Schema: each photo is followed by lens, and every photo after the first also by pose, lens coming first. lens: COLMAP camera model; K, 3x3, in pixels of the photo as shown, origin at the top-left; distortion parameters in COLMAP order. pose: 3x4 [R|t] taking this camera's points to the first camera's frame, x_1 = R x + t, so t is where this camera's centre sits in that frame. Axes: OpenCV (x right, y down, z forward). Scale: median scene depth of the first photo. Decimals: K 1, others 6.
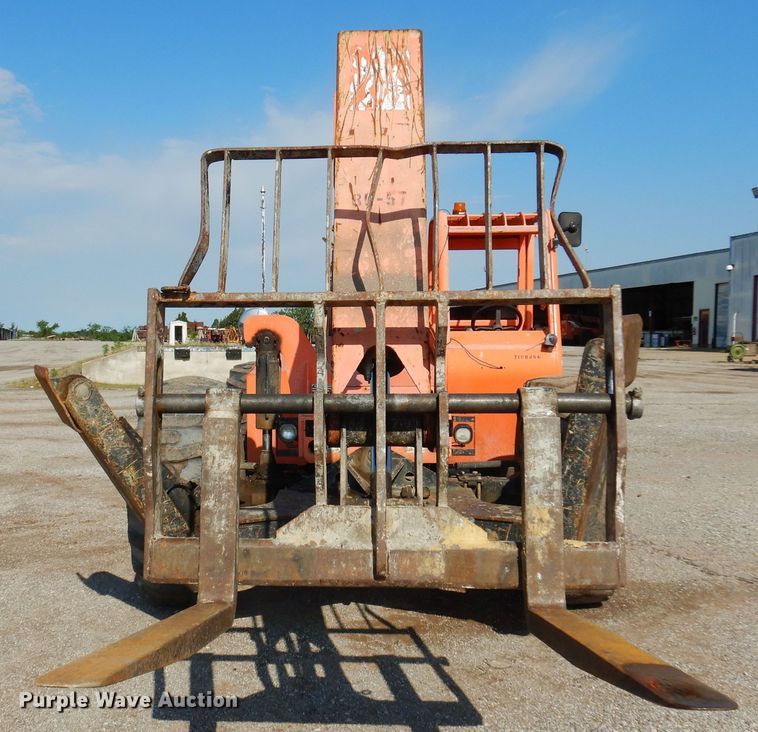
lens RADIAL K [[903.4, 0, 304.3], [0, 903.4, 405.5], [0, 0, 1]] dist [0.014742, 0.027592]
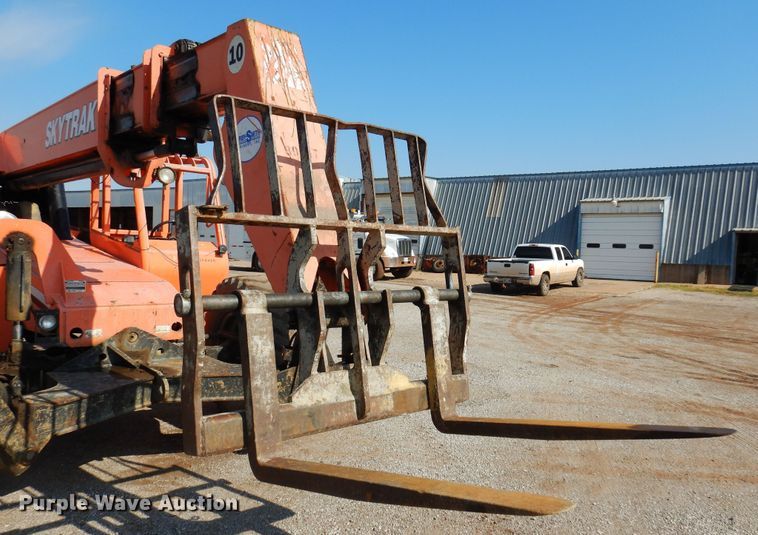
lens RADIAL K [[605.9, 0, 423.0], [0, 605.9, 290.7], [0, 0, 1]] dist [0.013094, -0.000466]
pose [[0.677814, -0.018636, 0.734997, -0.508096], [0.016669, 0.999811, 0.009978, -0.020587], [-0.735045, 0.005489, 0.677996, 0.235917]]
